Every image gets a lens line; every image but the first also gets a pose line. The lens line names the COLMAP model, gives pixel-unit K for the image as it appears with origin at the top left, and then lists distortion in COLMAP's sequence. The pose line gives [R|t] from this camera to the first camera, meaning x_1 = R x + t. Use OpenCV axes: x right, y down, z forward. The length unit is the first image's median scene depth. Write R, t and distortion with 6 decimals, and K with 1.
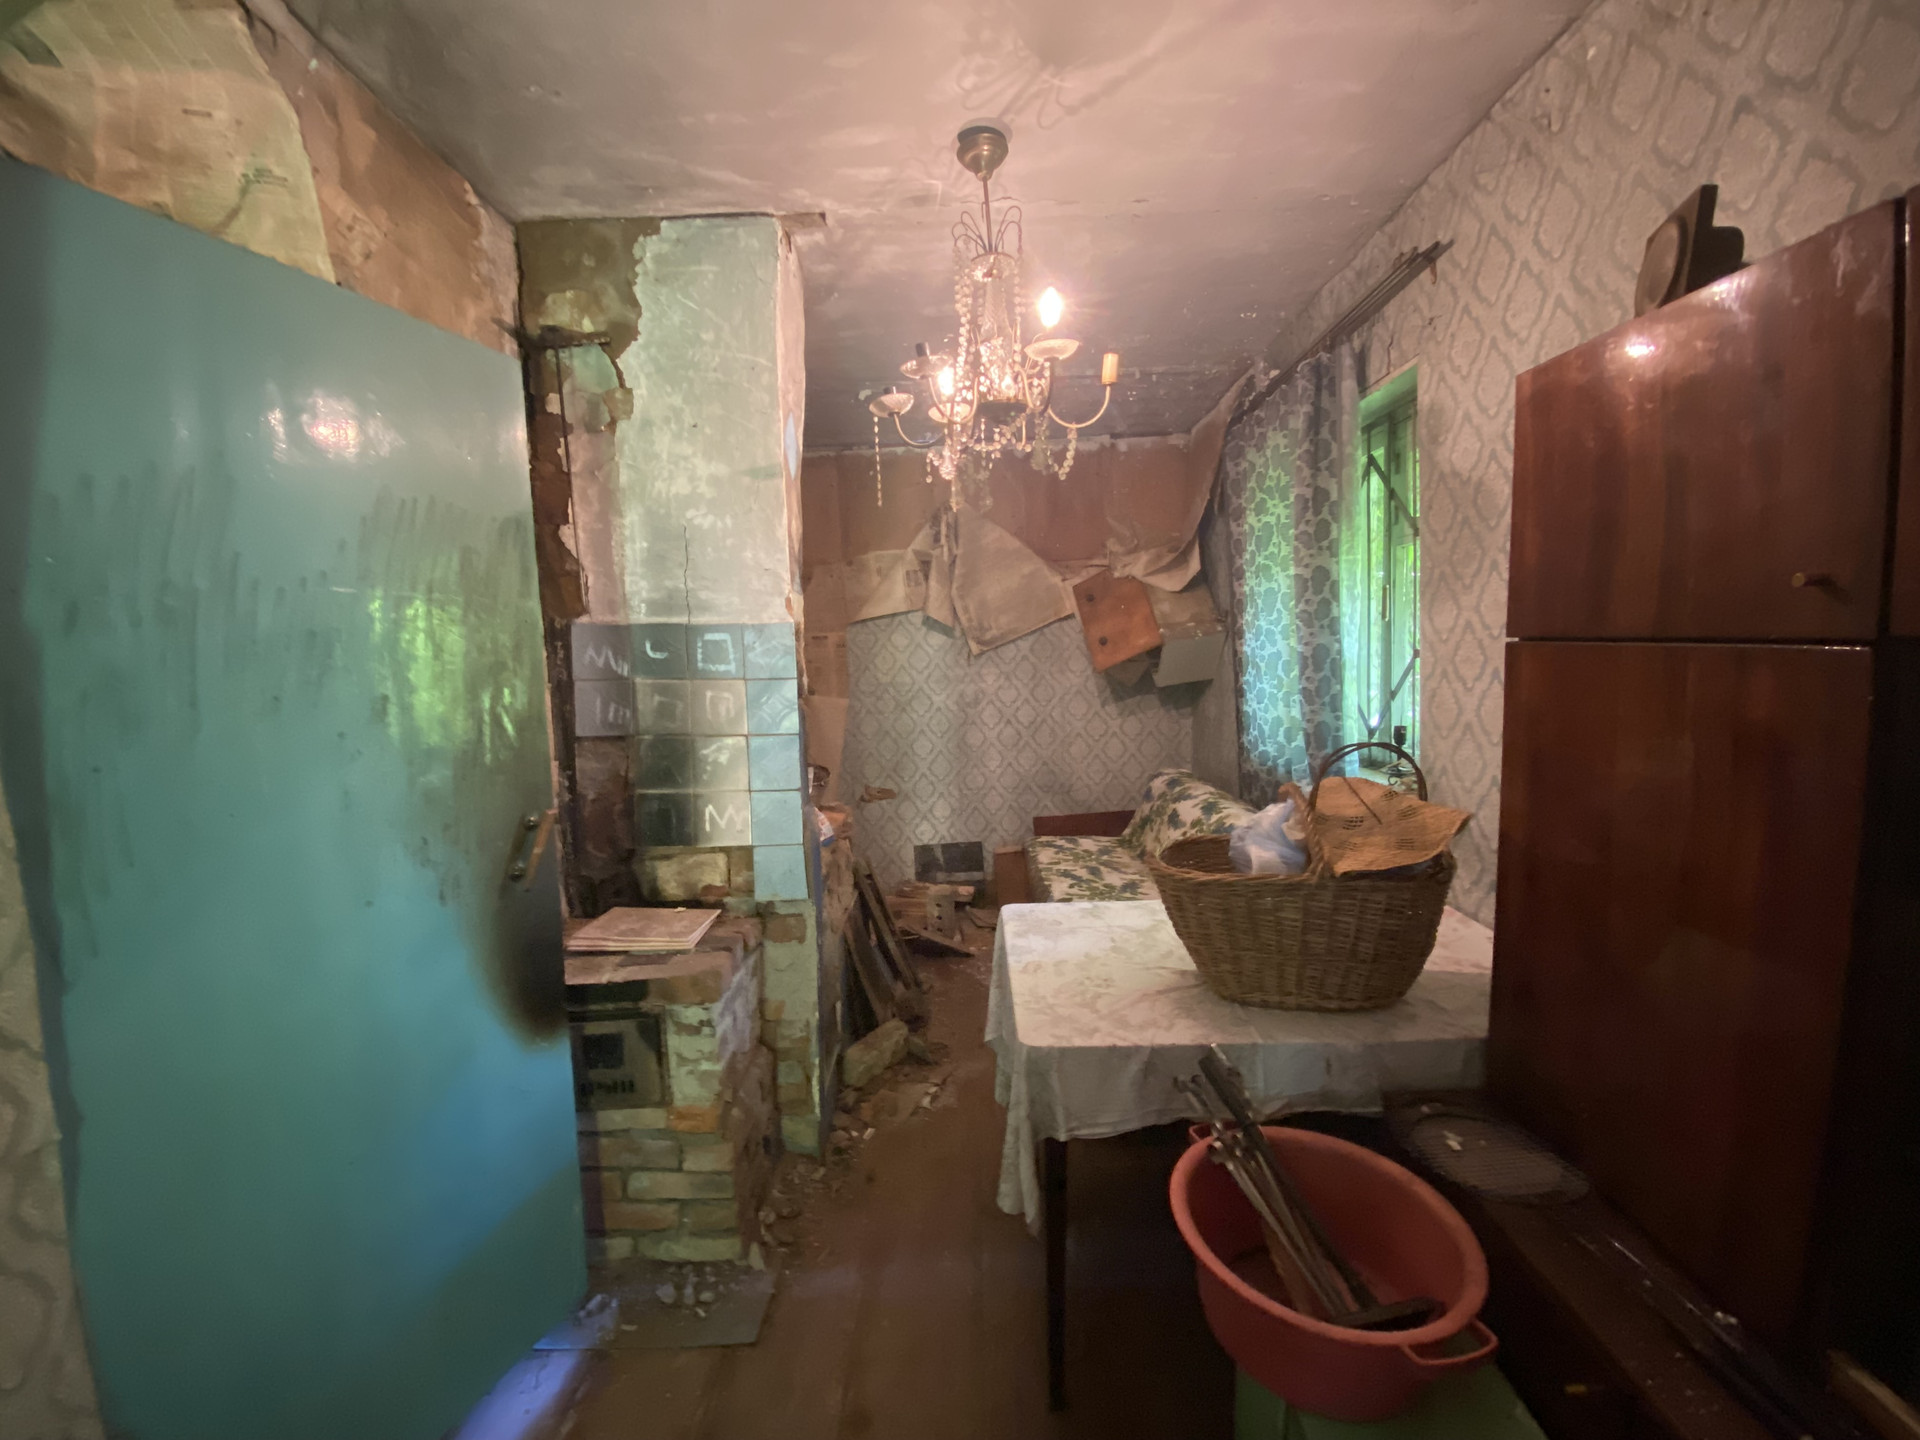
lens RADIAL K [[776.5, 0, 958.7], [0, 776.5, 717.6], [0, 0, 1]] dist [0.023513, -0.021755]
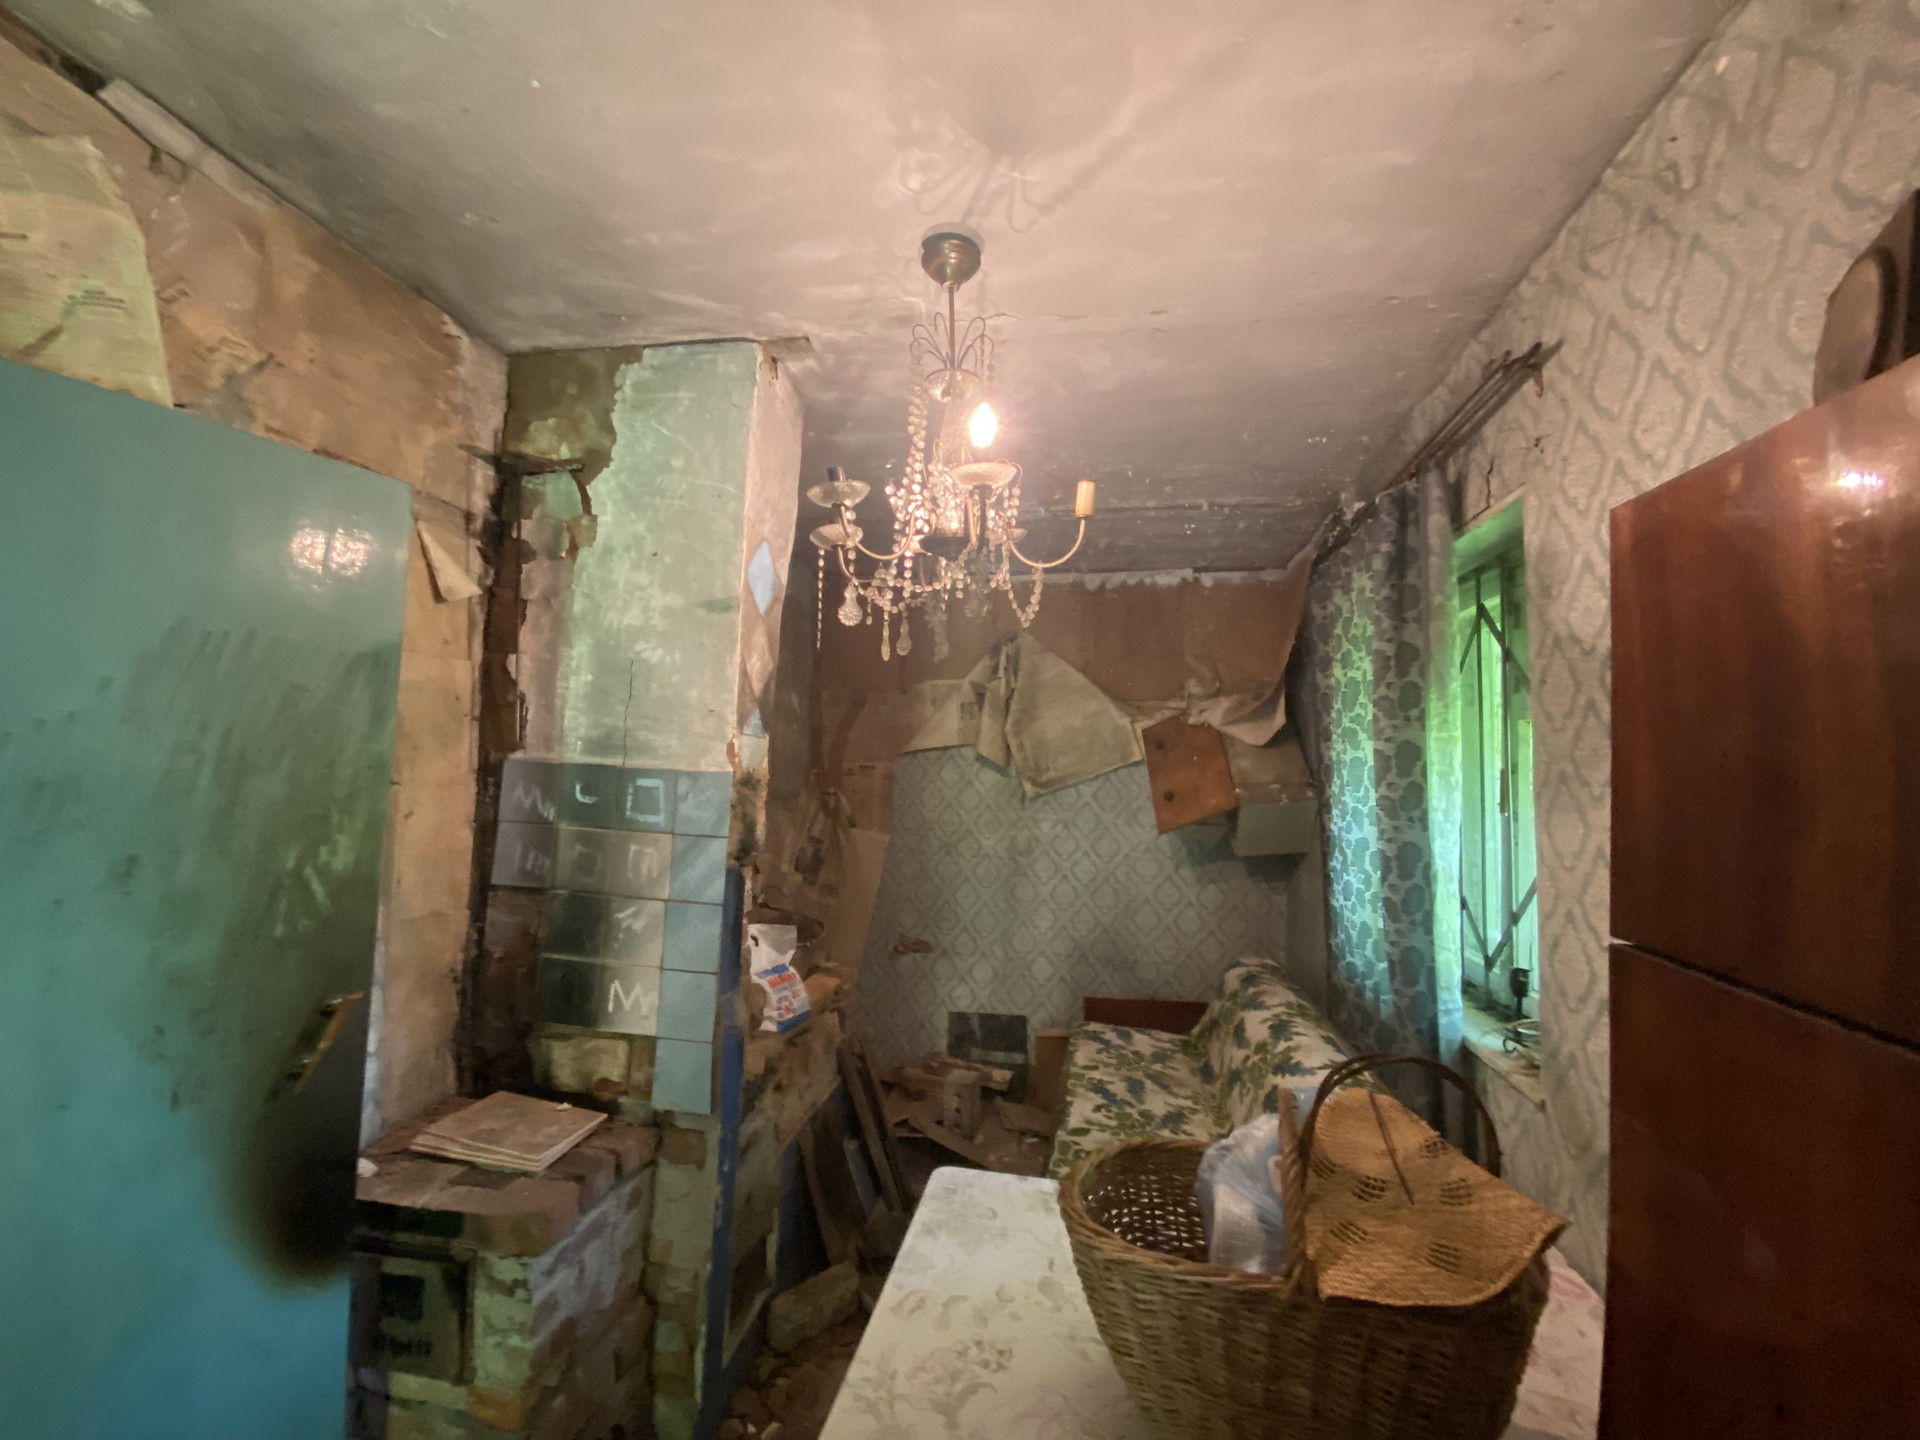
lens RADIAL K [[776.5, 0, 958.7], [0, 776.5, 717.6], [0, 0, 1]] dist [0.023513, -0.021755]
pose [[0.982788, 0.056183, -0.175985, 0.190479], [-0.081349, 0.986914, -0.139223, -0.086400], [0.165860, 0.151143, 0.974498, 0.196342]]
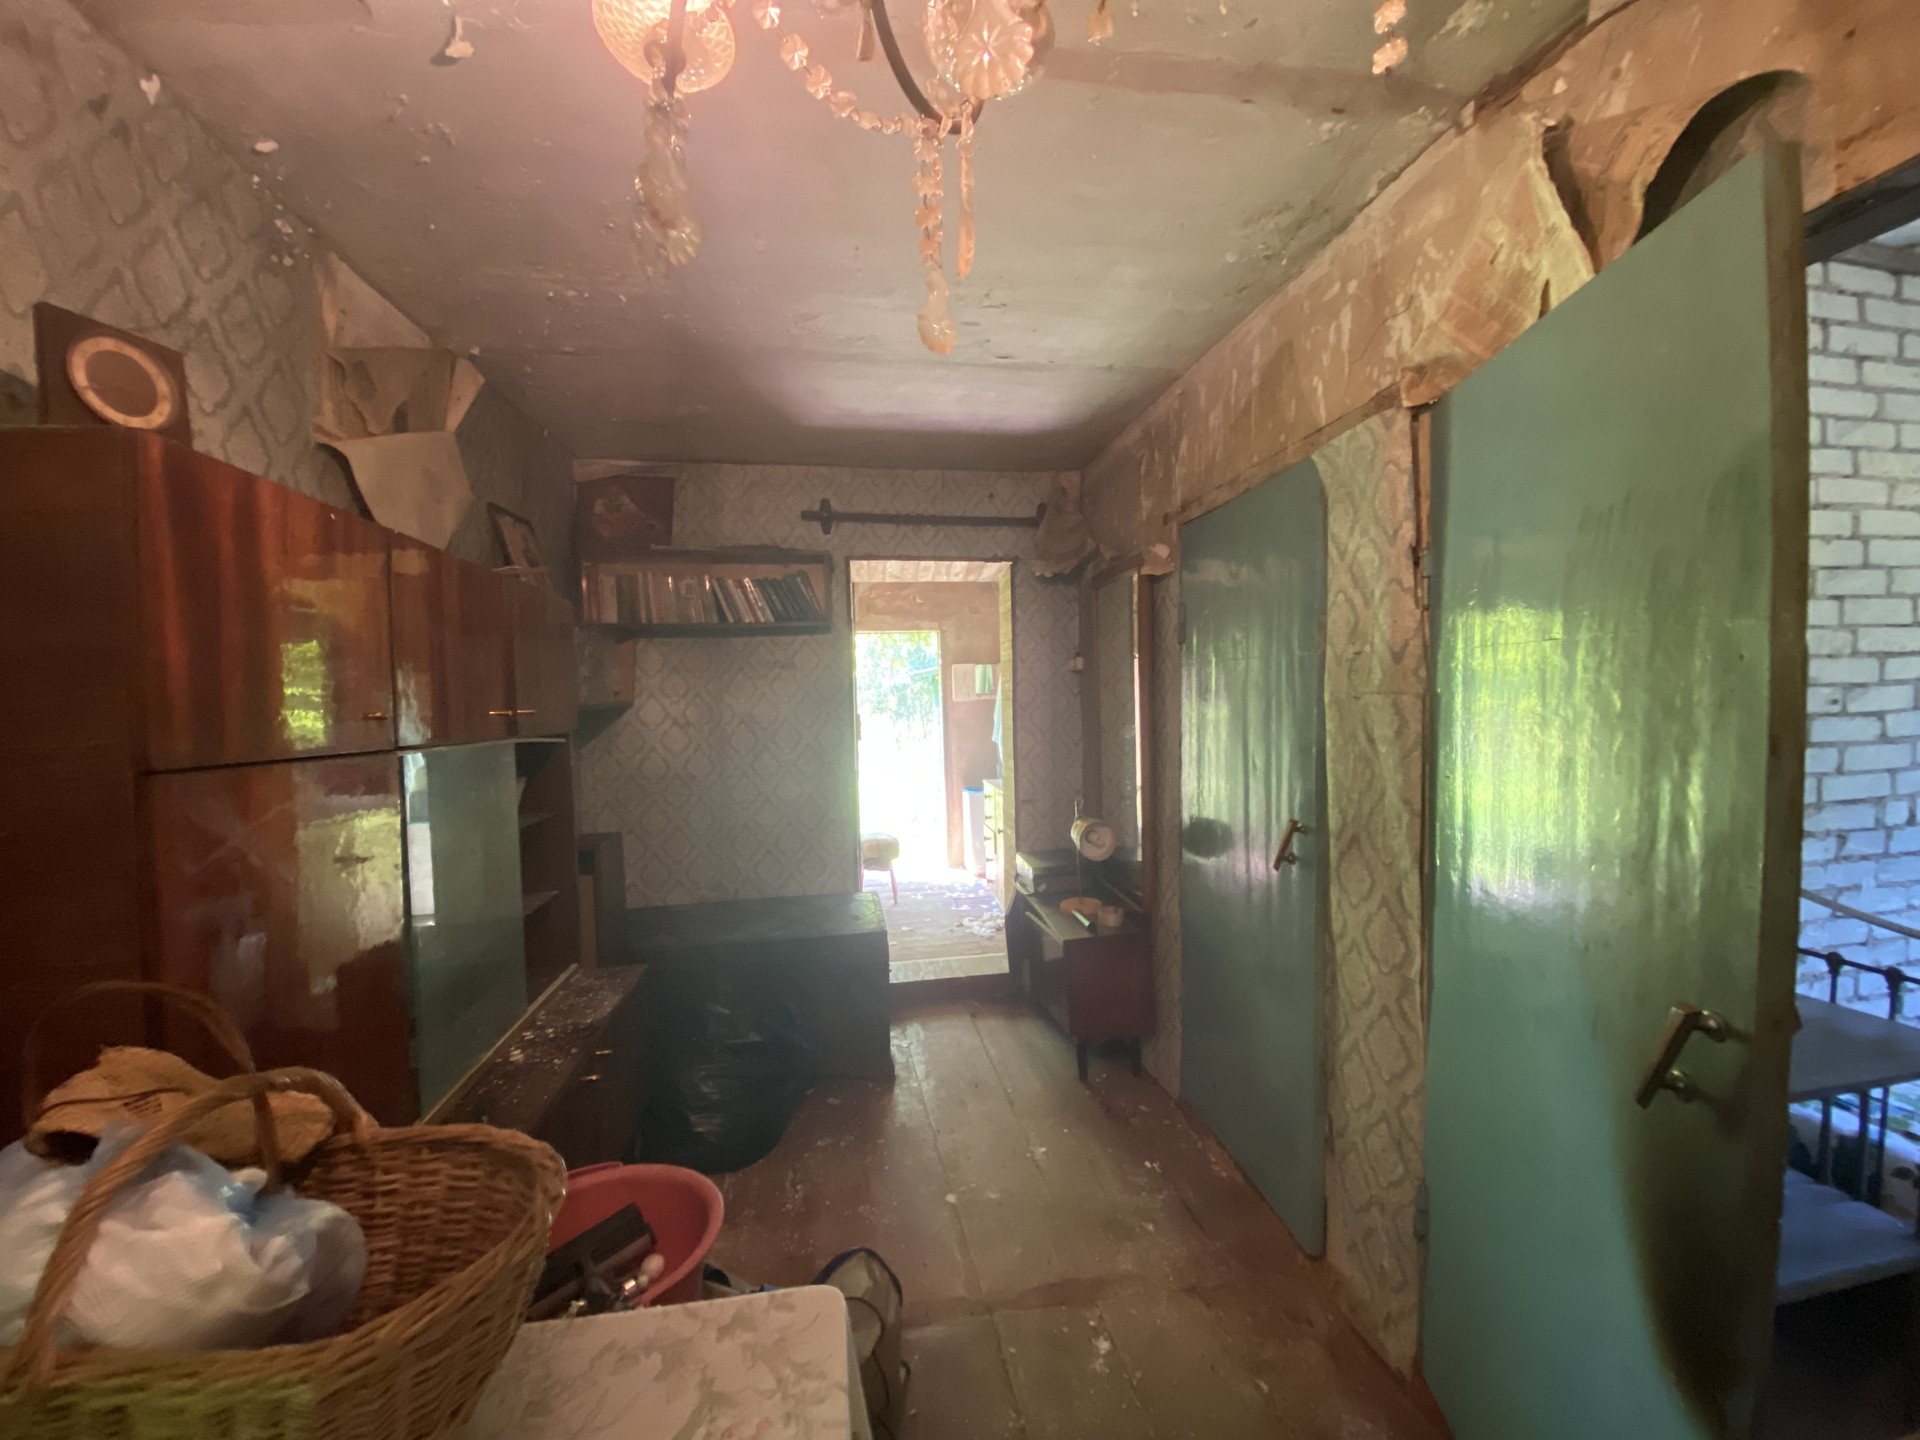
lens RADIAL K [[776.5, 0, 958.7], [0, 776.5, 717.6], [0, 0, 1]] dist [0.023513, -0.021755]
pose [[-0.983906, 0.057389, -0.169220, 0.041973], [0.036228, 0.991421, 0.125587, -0.132885], [0.174975, 0.117435, -0.977544, 1.111738]]
